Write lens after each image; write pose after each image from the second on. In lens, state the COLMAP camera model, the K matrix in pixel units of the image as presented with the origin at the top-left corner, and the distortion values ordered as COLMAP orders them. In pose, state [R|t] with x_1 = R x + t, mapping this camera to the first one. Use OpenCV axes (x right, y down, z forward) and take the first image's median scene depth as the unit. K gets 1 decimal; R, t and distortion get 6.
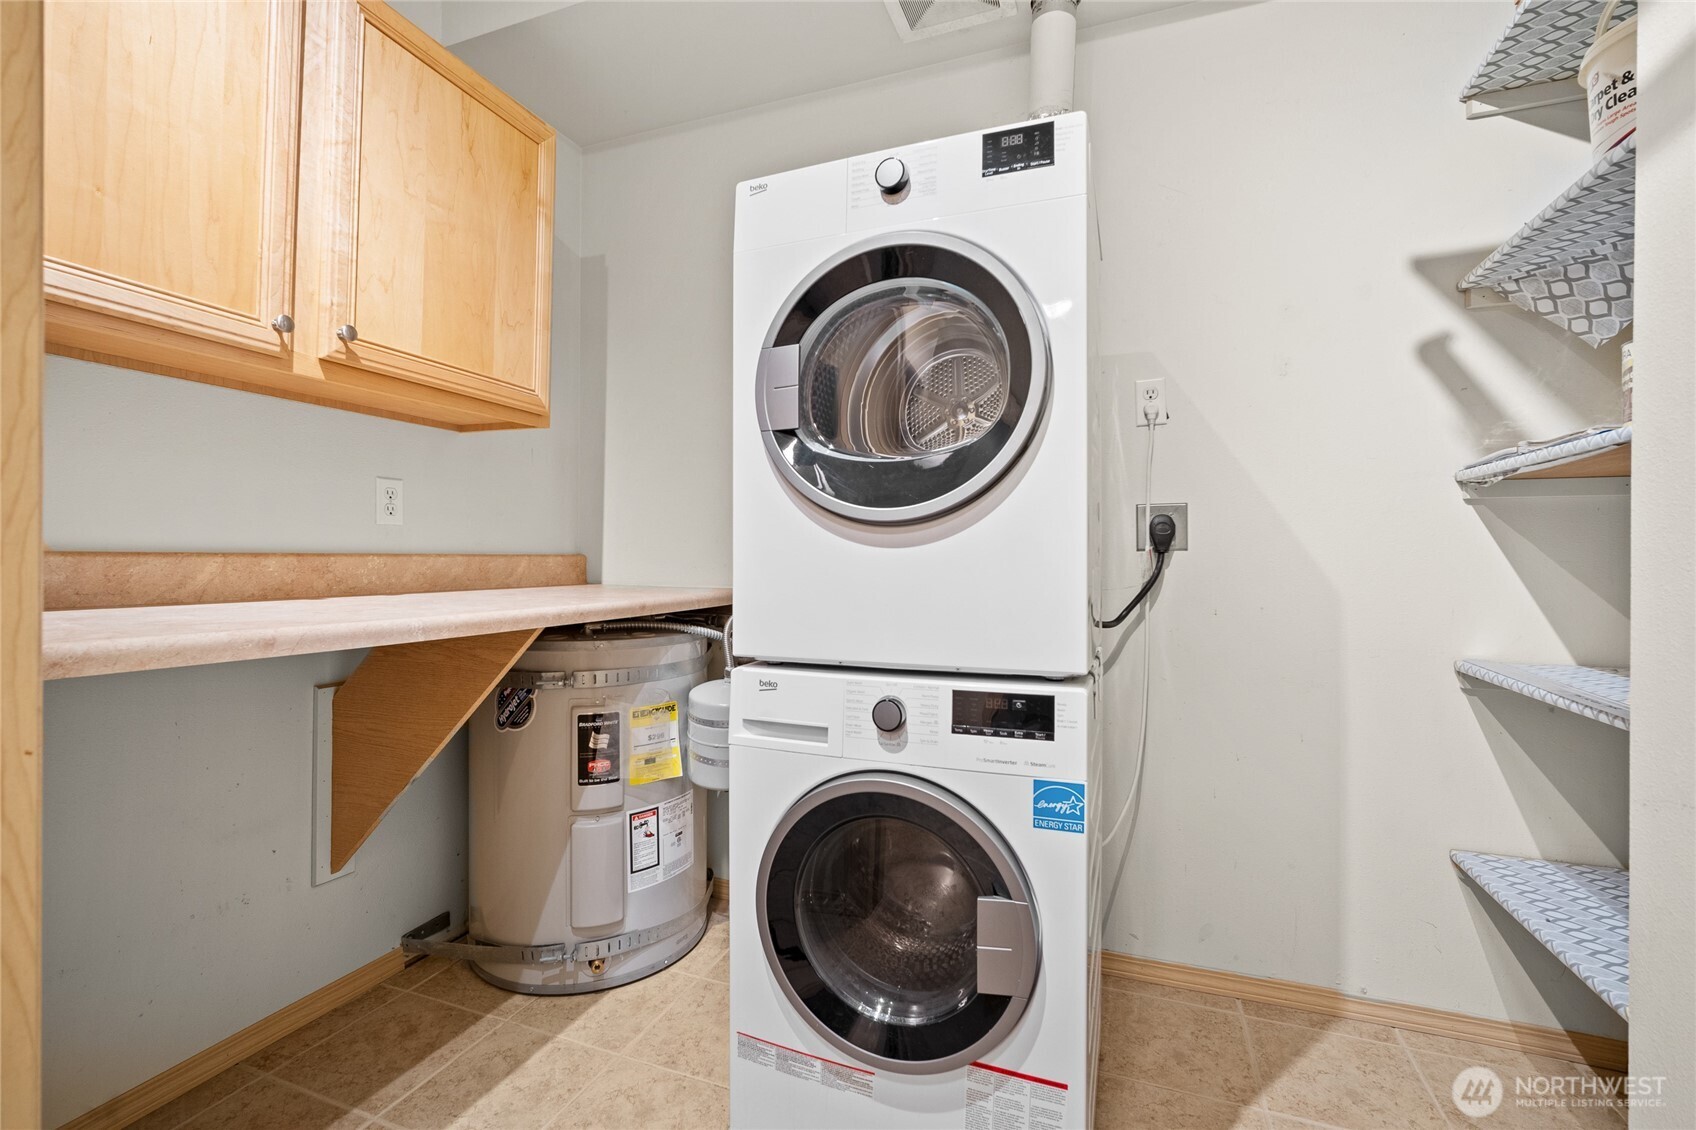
lens RADIAL K [[743.6, 0, 853.3], [0, 743.6, 558.1], [0, 0, 1]] dist [-0.014173, 0.005582]
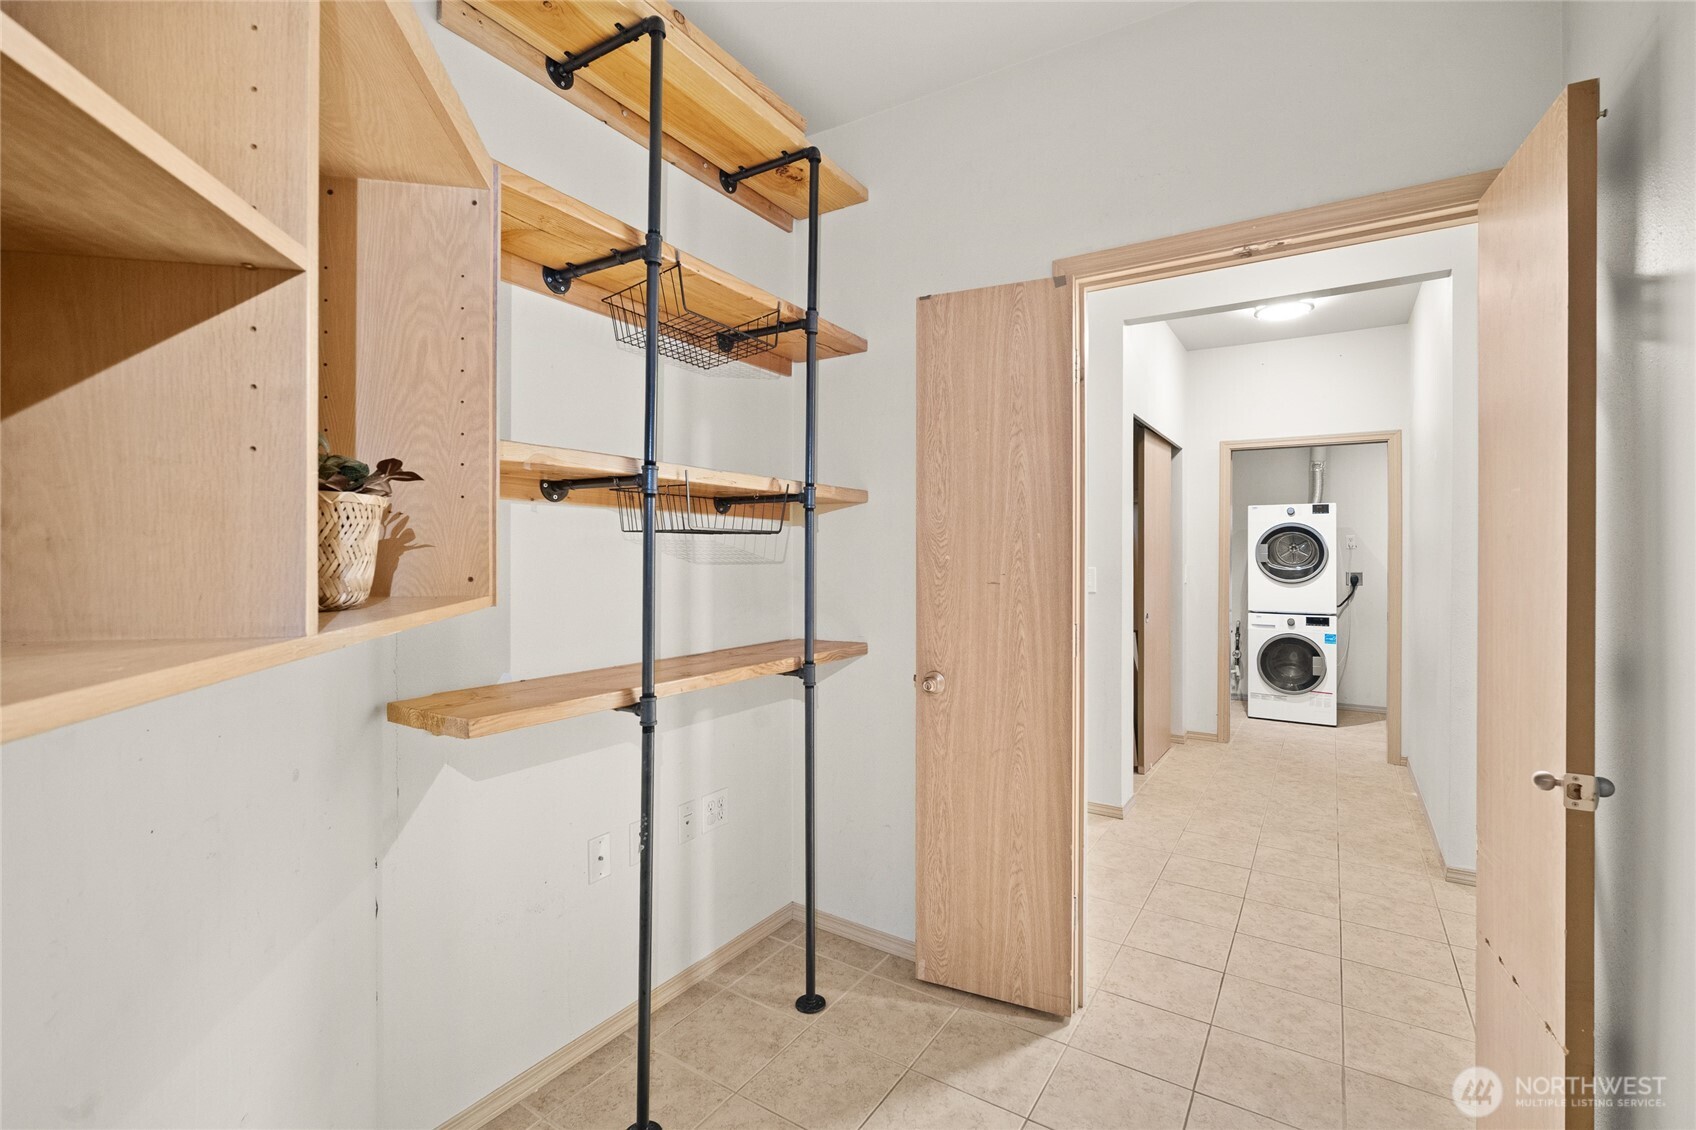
lens RADIAL K [[743.6, 0, 856.3], [0, 743.6, 552.8], [0, 0, 1]] dist [-0.014173, 0.005582]
pose [[0.977278, 0.000442, -0.211963, -1.770750], [-0.001494, 0.999987, -0.004800, -0.225341], [0.211958, 0.005008, 0.977266, -4.517440]]
